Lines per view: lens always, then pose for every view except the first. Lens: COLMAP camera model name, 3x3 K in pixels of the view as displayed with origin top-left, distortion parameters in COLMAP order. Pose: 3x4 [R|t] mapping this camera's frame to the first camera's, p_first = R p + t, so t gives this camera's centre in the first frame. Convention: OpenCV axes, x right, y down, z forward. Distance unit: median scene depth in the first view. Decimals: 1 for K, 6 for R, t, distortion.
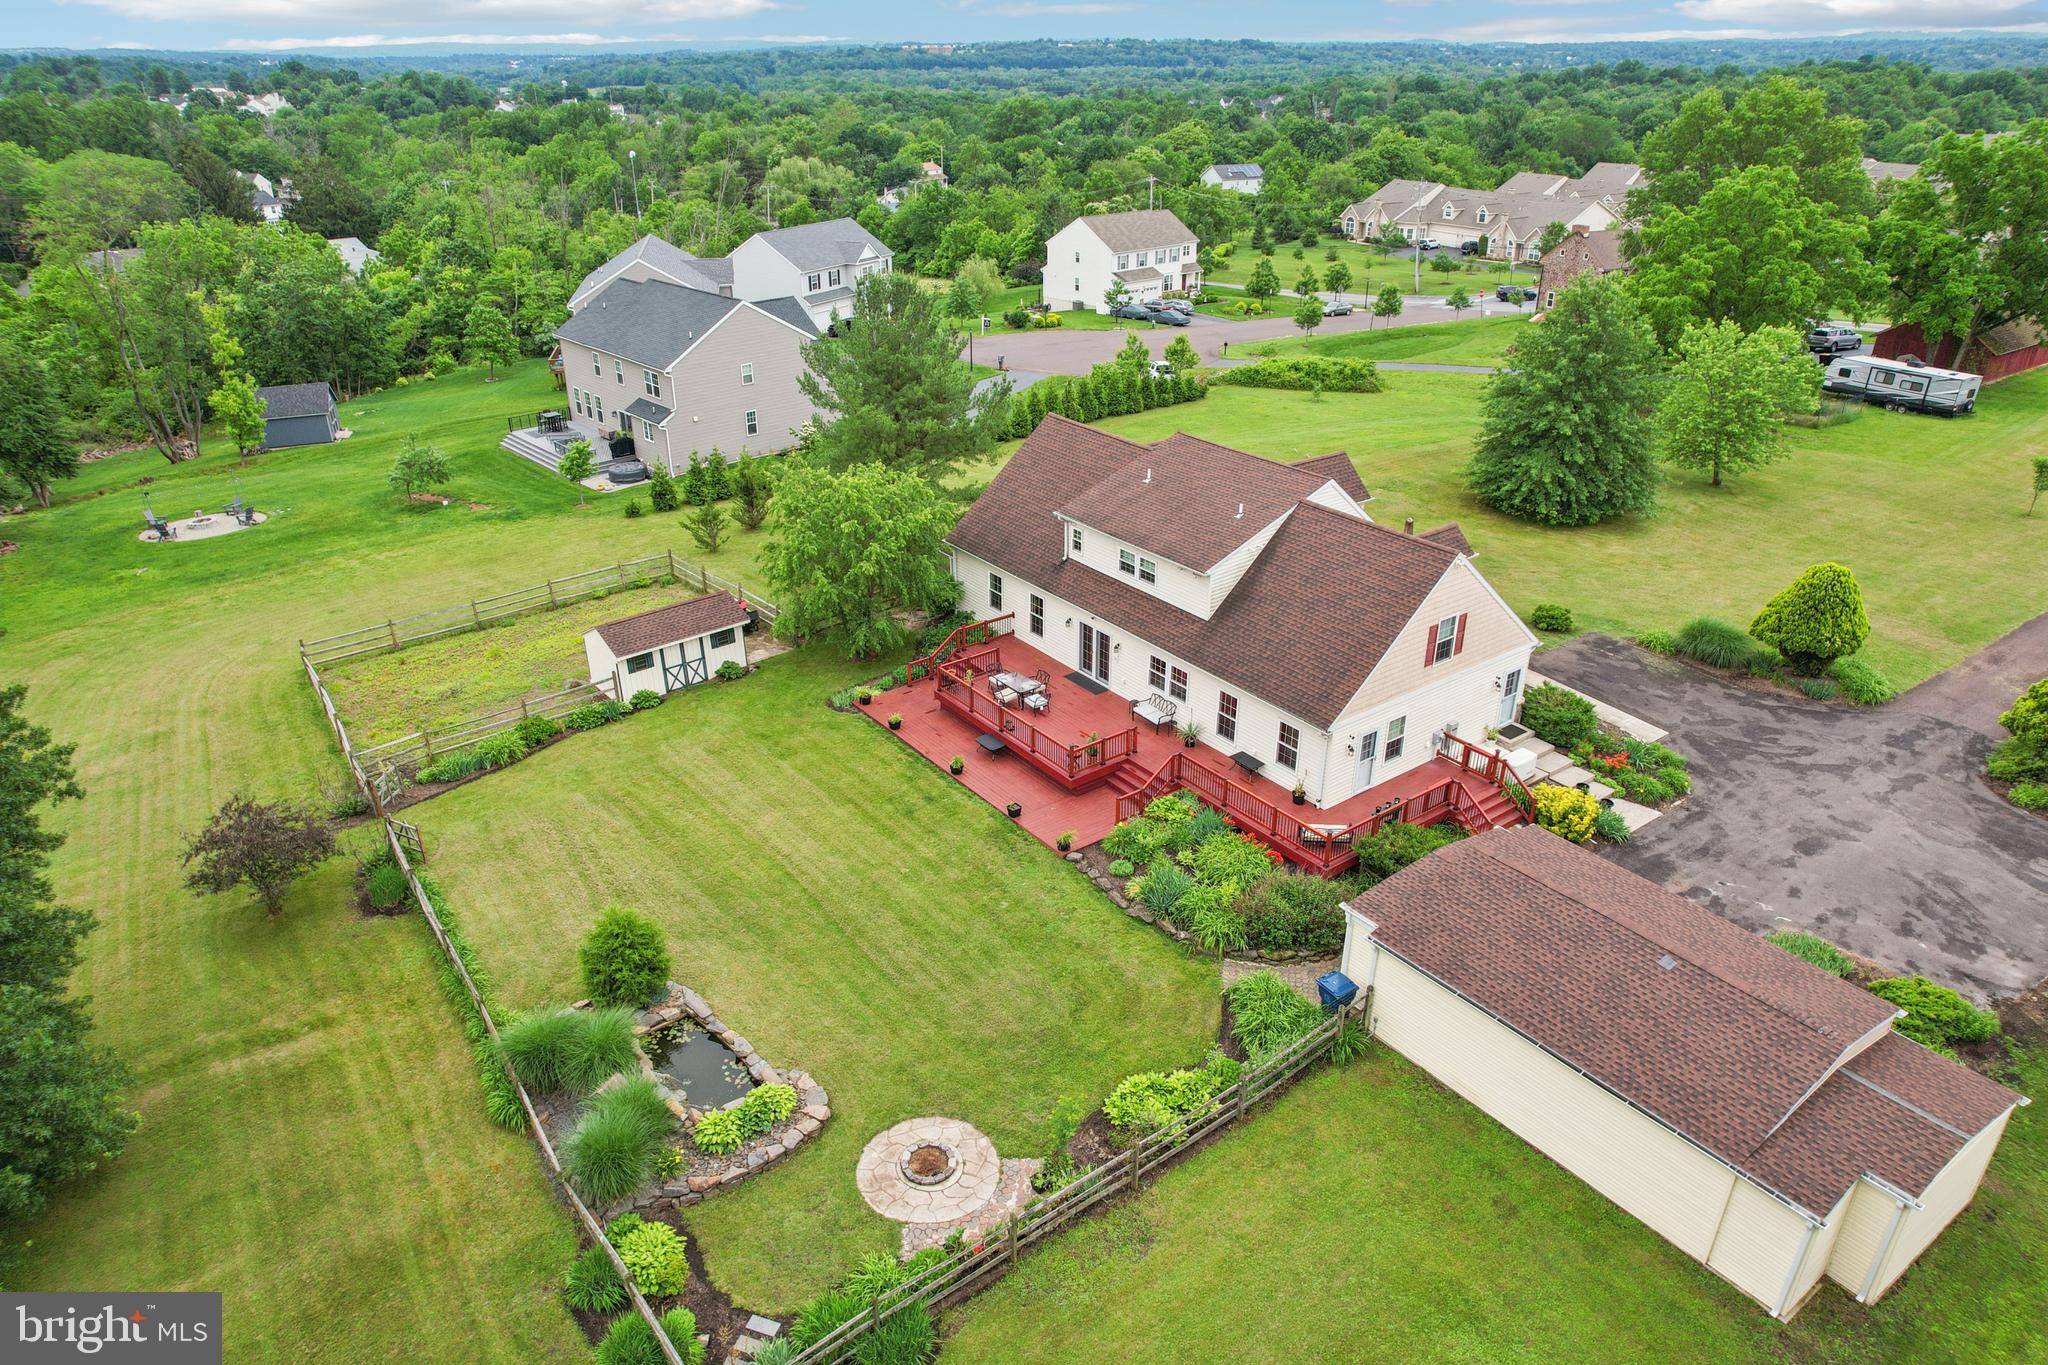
lens RADIAL K [[1303.6, 0, 1024.0], [0, 1303.6, 682.5], [0, 0, 1]] dist [-0.073522, 0.060352]
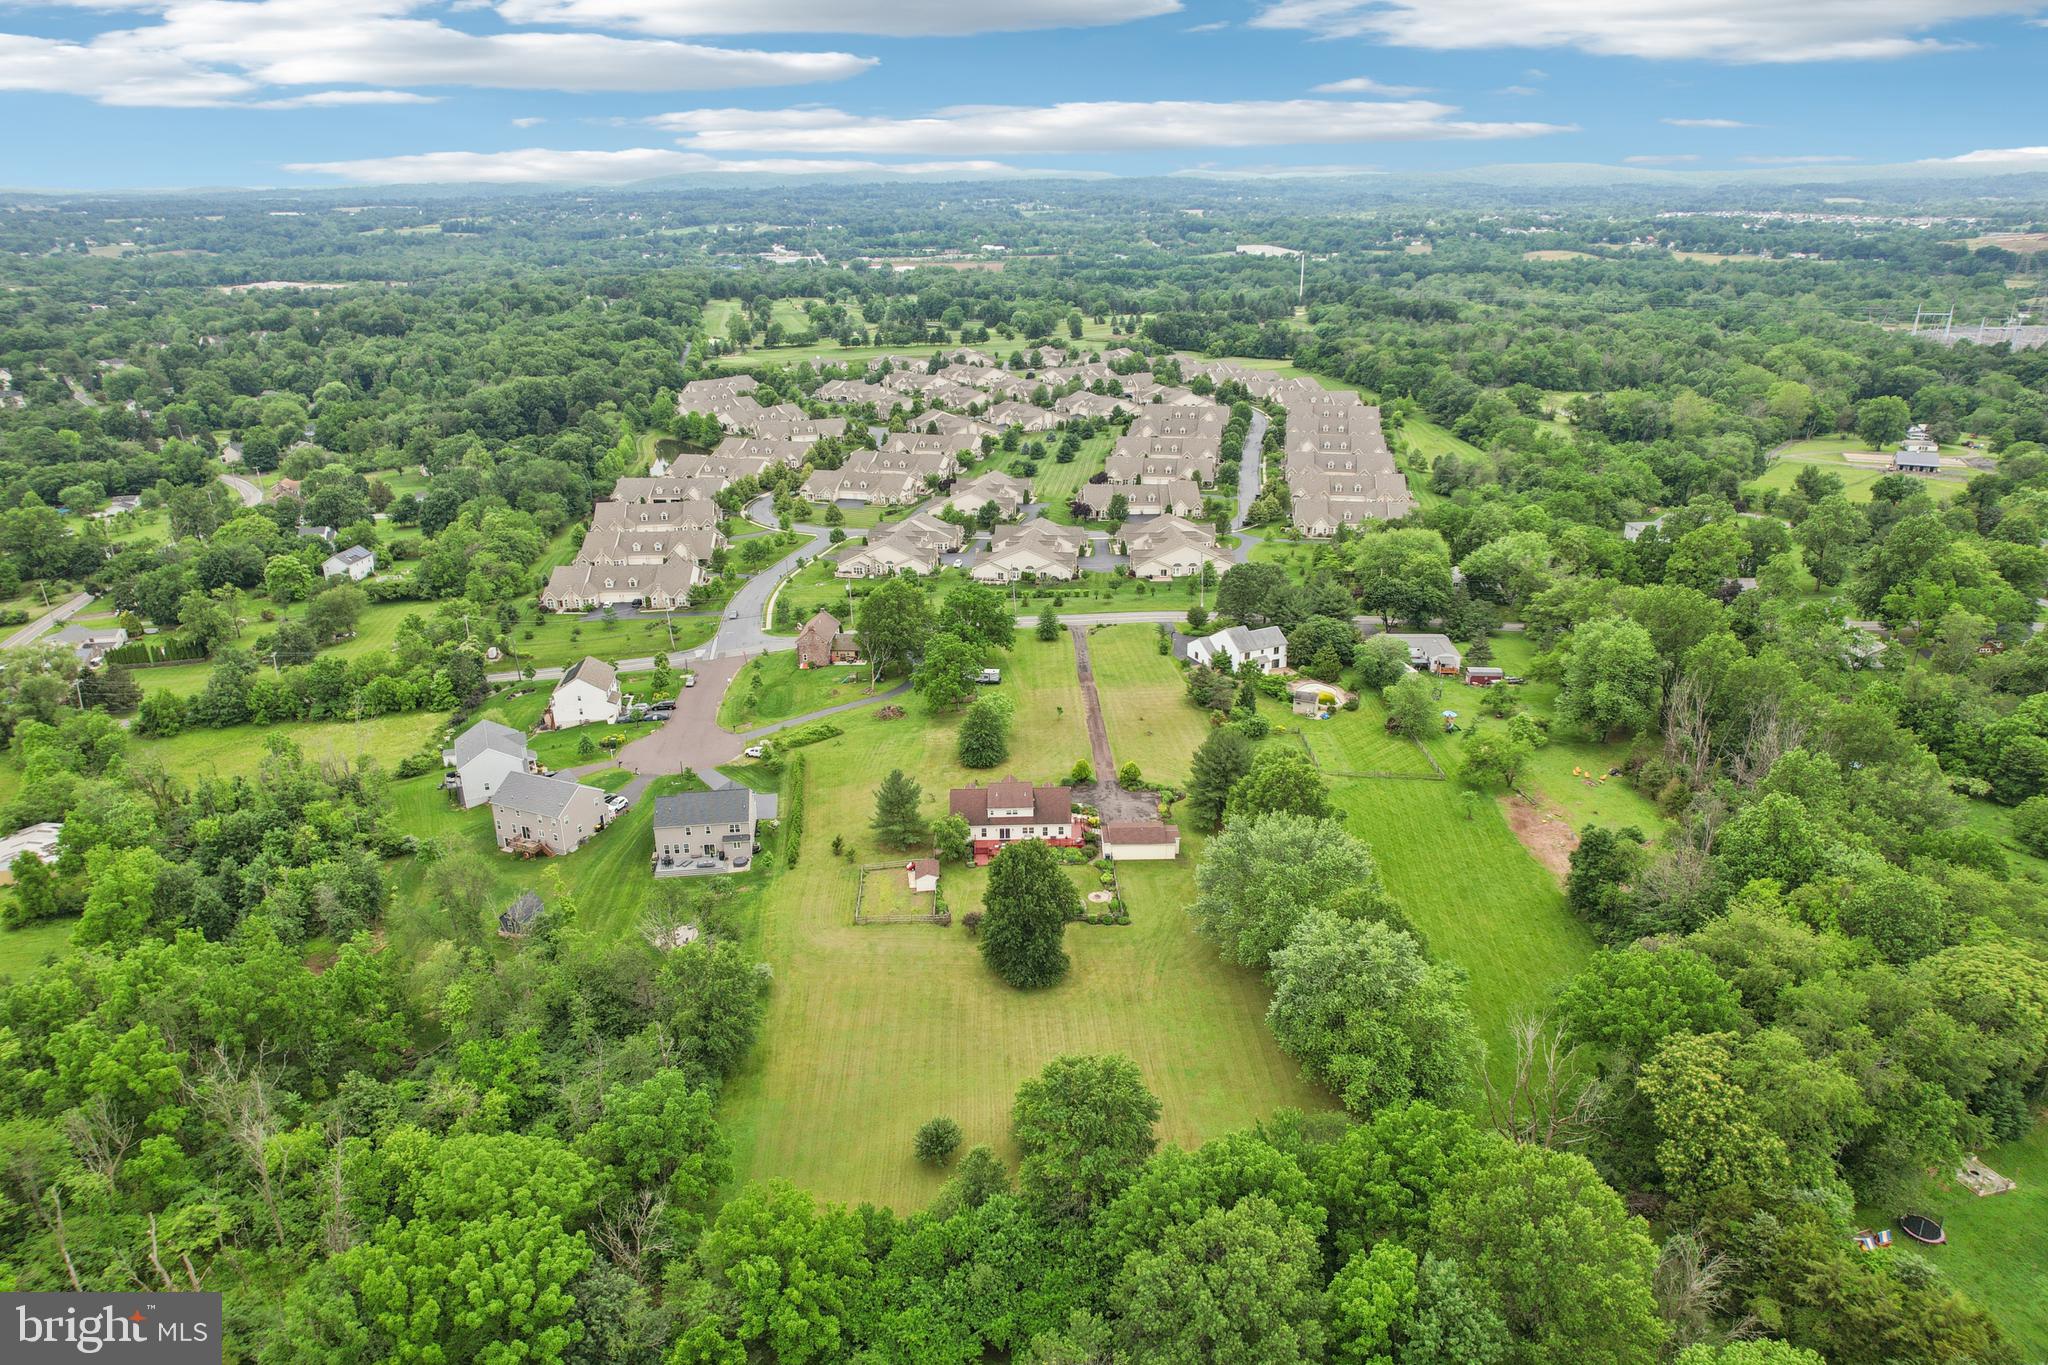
lens RADIAL K [[1303.6, 0, 1024.0], [0, 1303.6, 682.5], [0, 0, 1]] dist [-0.073522, 0.060352]
pose [[0.571565, -0.294500, 0.765888, -3.474106], [0.368337, 0.926136, 0.081238, -0.918361], [-0.733241, 0.235672, 0.637822, -2.247188]]
